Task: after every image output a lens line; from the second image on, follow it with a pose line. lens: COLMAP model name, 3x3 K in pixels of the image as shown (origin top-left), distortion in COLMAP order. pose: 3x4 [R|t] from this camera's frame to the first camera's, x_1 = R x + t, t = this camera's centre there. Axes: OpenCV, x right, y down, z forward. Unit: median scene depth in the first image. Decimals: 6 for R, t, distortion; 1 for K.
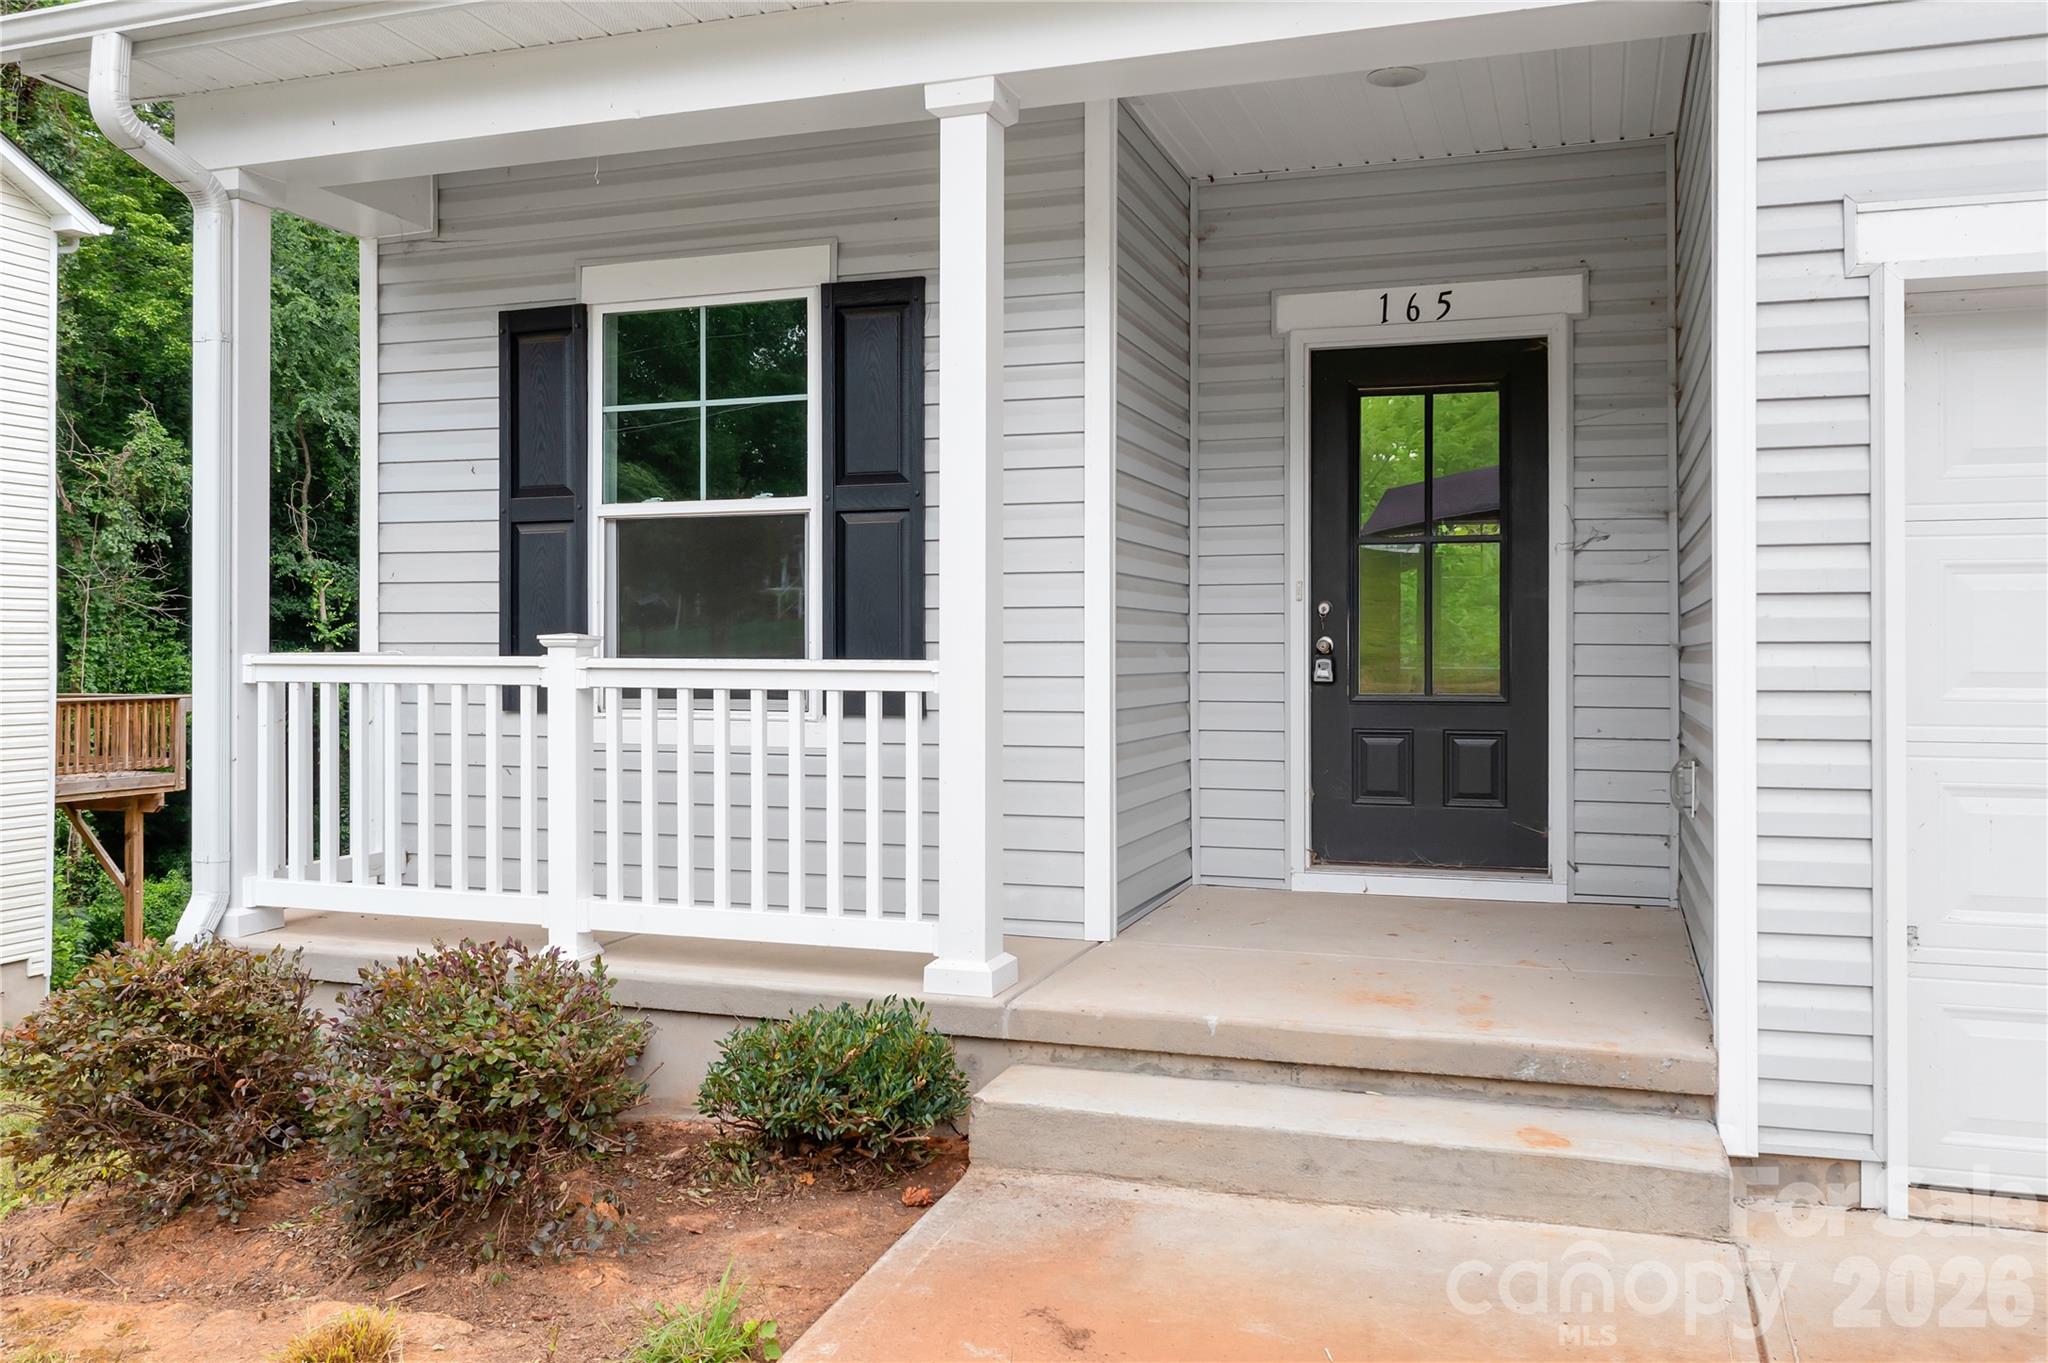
lens RADIAL K [[1615.6, 0, 1024.0], [0, 1615.6, 681.5], [0, 0, 1]] dist [-0.004629, -0.003094]
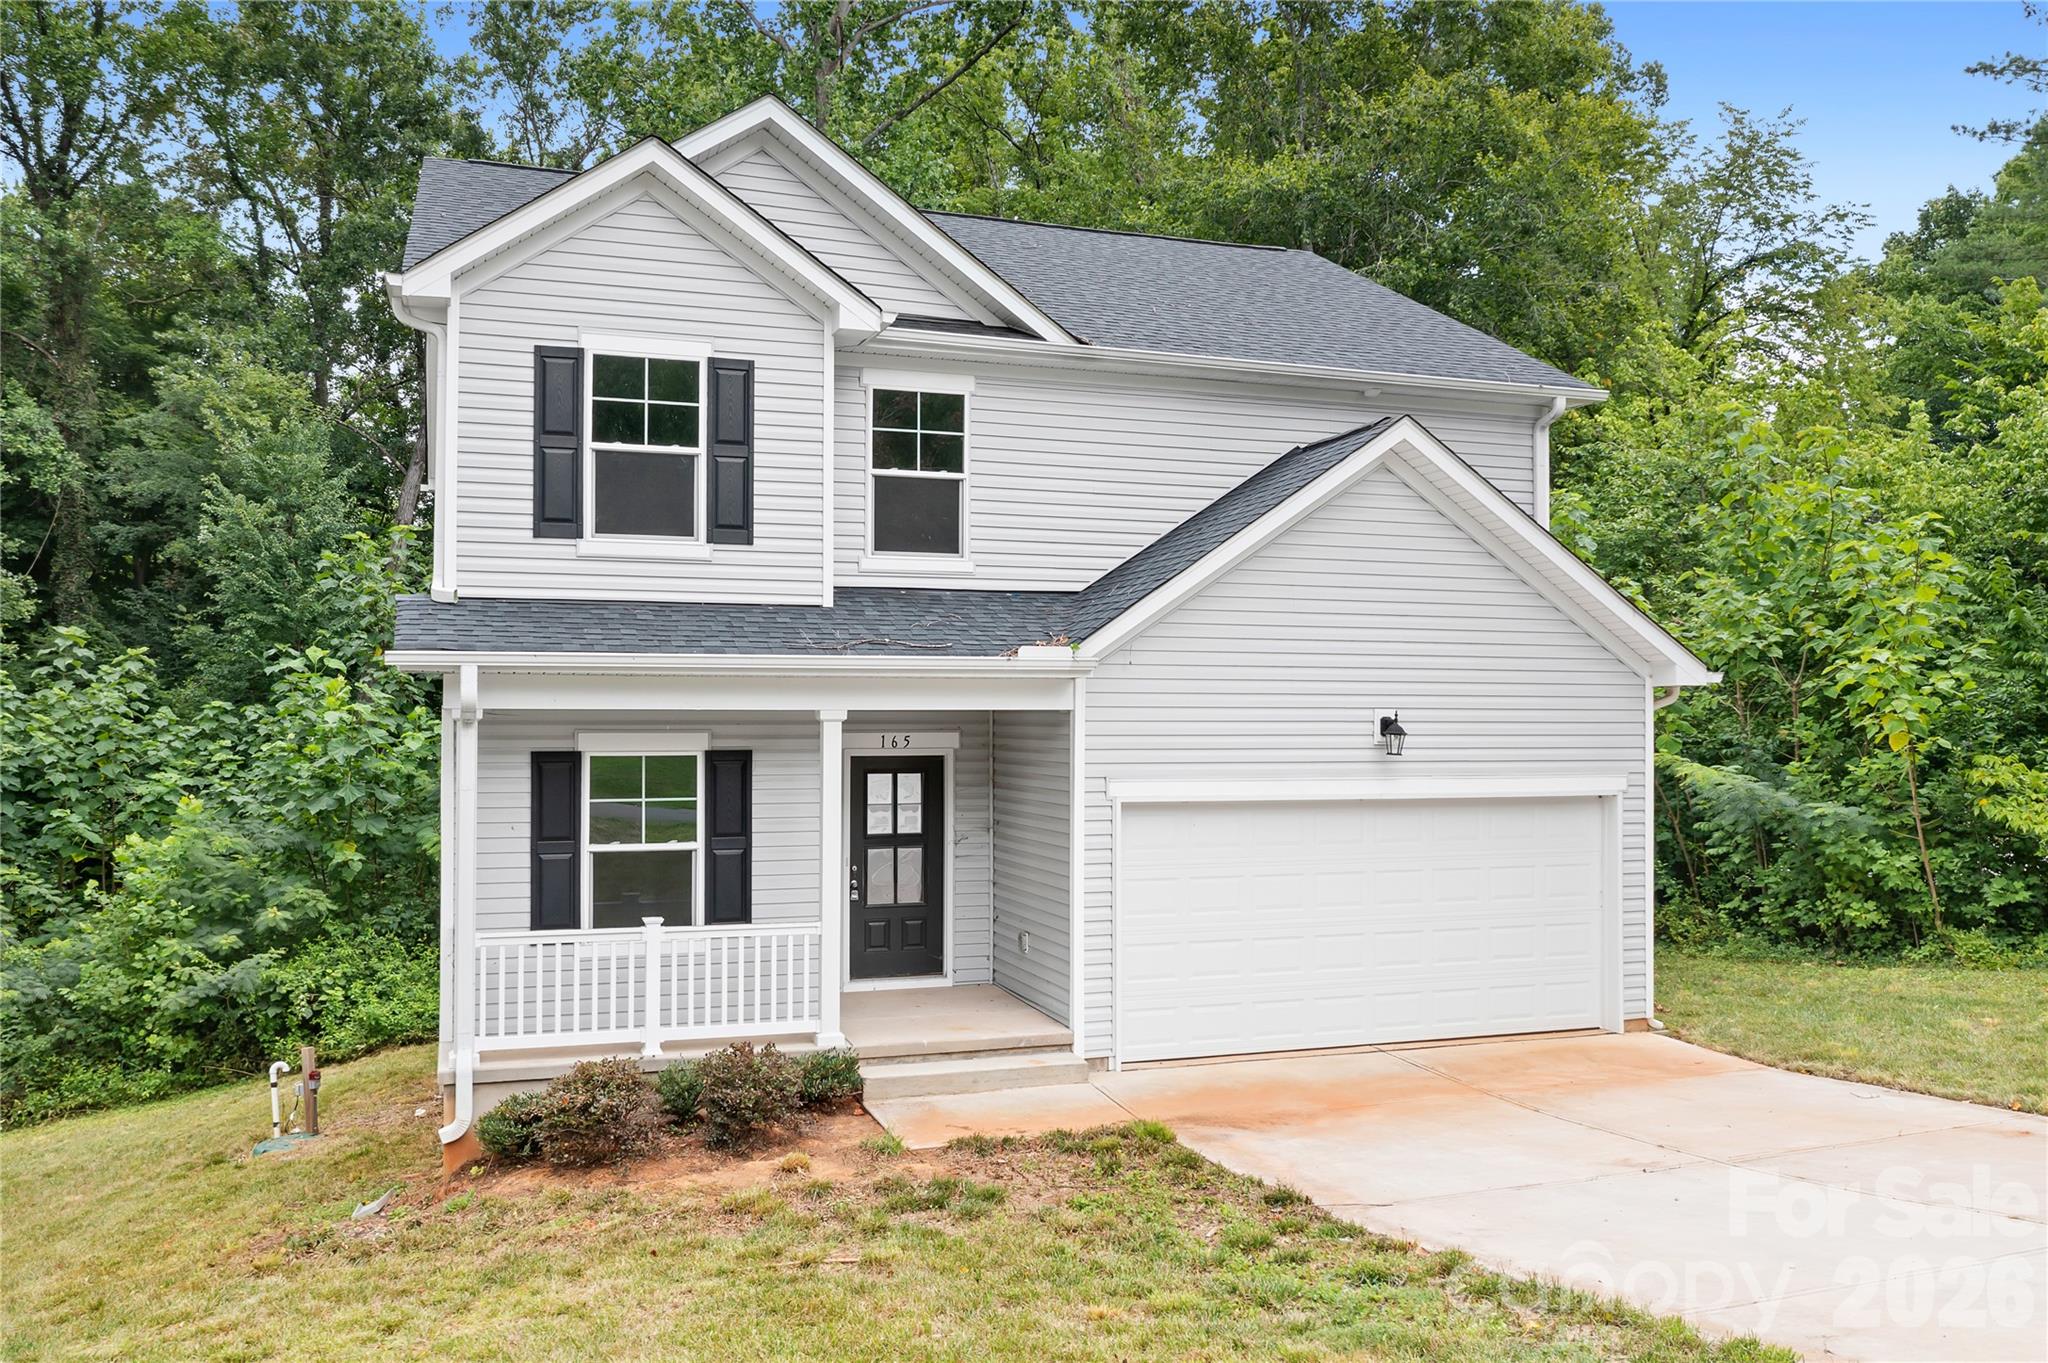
lens RADIAL K [[1615.6, 0, 1024.0], [0, 1615.6, 681.5], [0, 0, 1]] dist [-0.004629, -0.003094]
pose [[0.792313, 0.014280, 0.609948, -1.103520], [0.005544, 0.999516, -0.030602, -0.255053], [-0.610090, 0.027628, 0.791850, -1.044789]]
